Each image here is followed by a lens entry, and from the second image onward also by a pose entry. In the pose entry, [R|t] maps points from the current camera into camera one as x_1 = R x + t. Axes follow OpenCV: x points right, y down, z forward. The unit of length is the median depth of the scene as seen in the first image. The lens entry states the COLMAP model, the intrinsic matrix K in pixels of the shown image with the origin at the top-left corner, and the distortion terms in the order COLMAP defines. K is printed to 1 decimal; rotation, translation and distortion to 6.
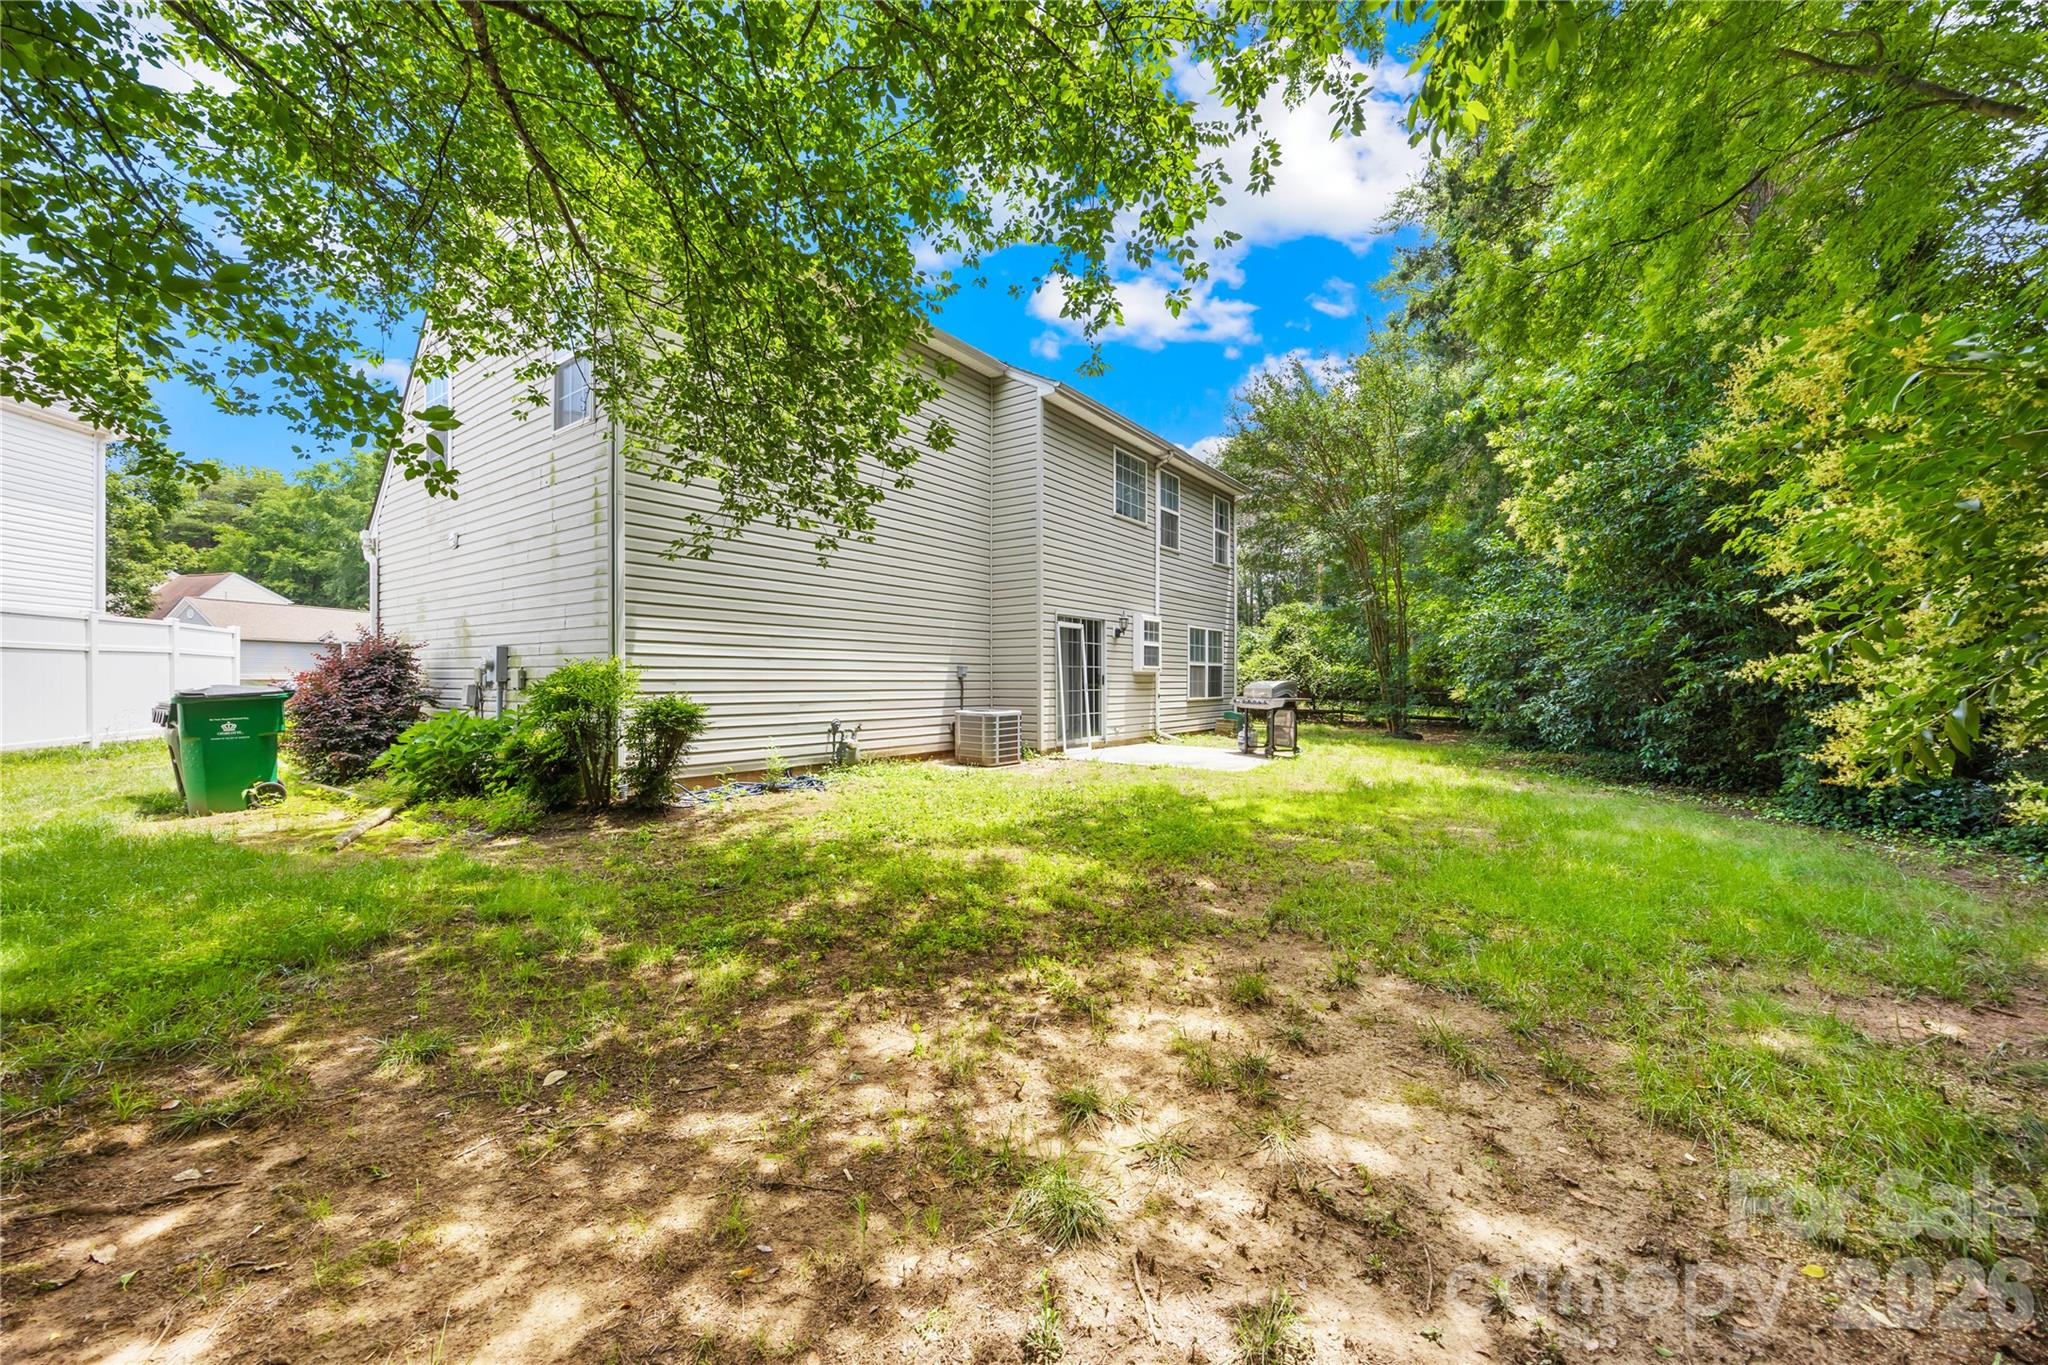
lens RADIAL K [[795.9, 0, 1023.9], [0, 795.9, 684.2], [0, 0, 1]] dist [-0.002933, -0.000088]
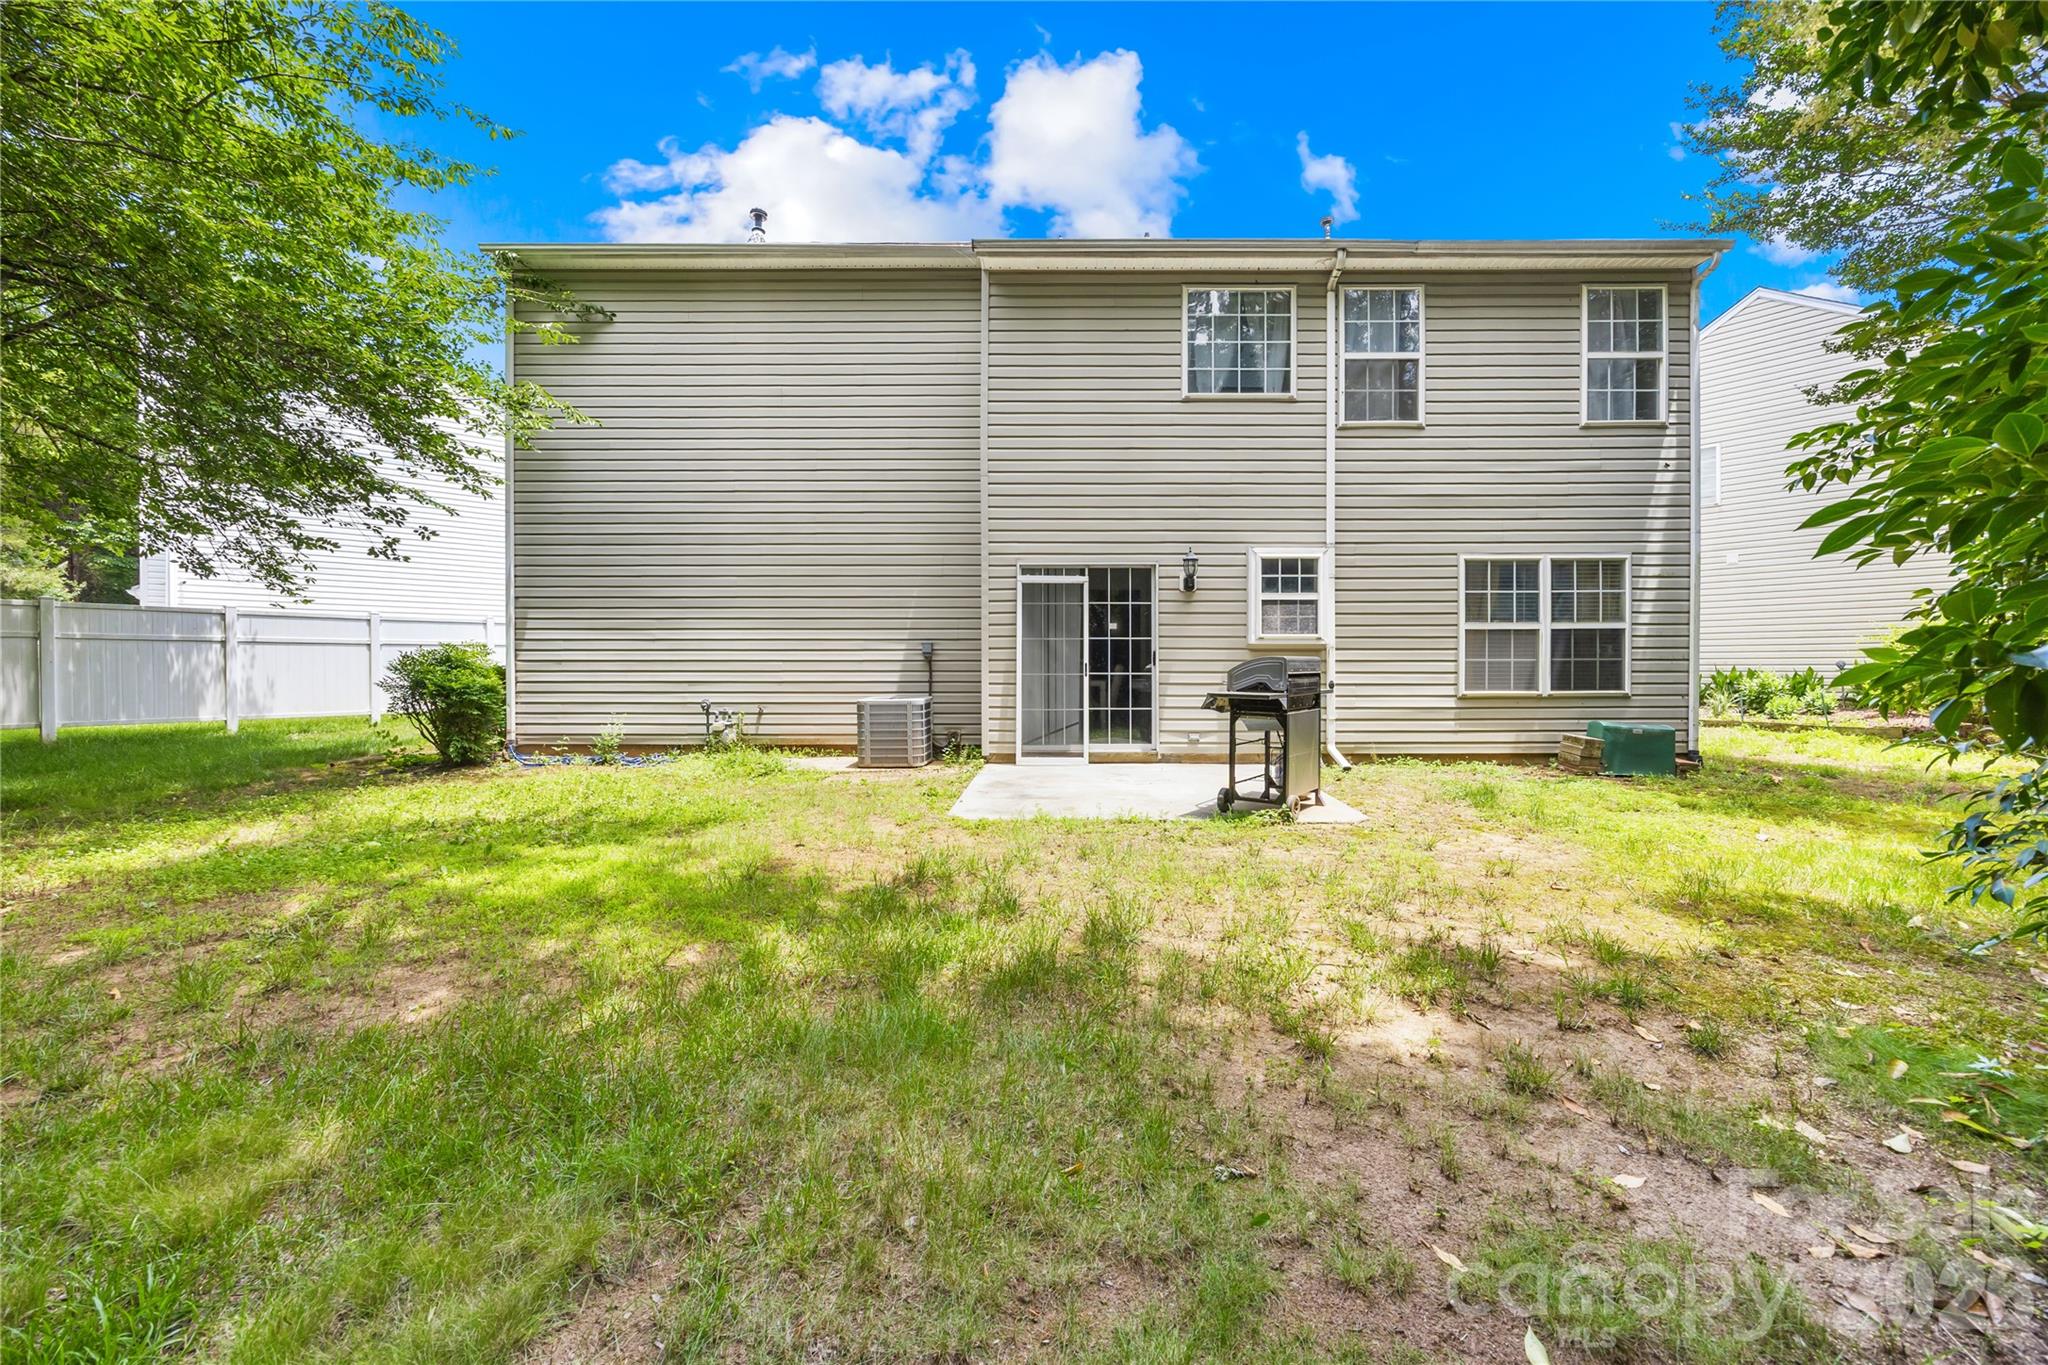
lens RADIAL K [[795.9, 0, 1024.6], [0, 795.9, 673.3], [0, 0, 1]] dist [-0.002933, -0.000088]
pose [[0.584987, 0.005932, -0.811021, 0.594337], [-0.003858, 0.999982, 0.004531, 0.004341], [0.811033, 0.000479, 0.585000, 0.567713]]
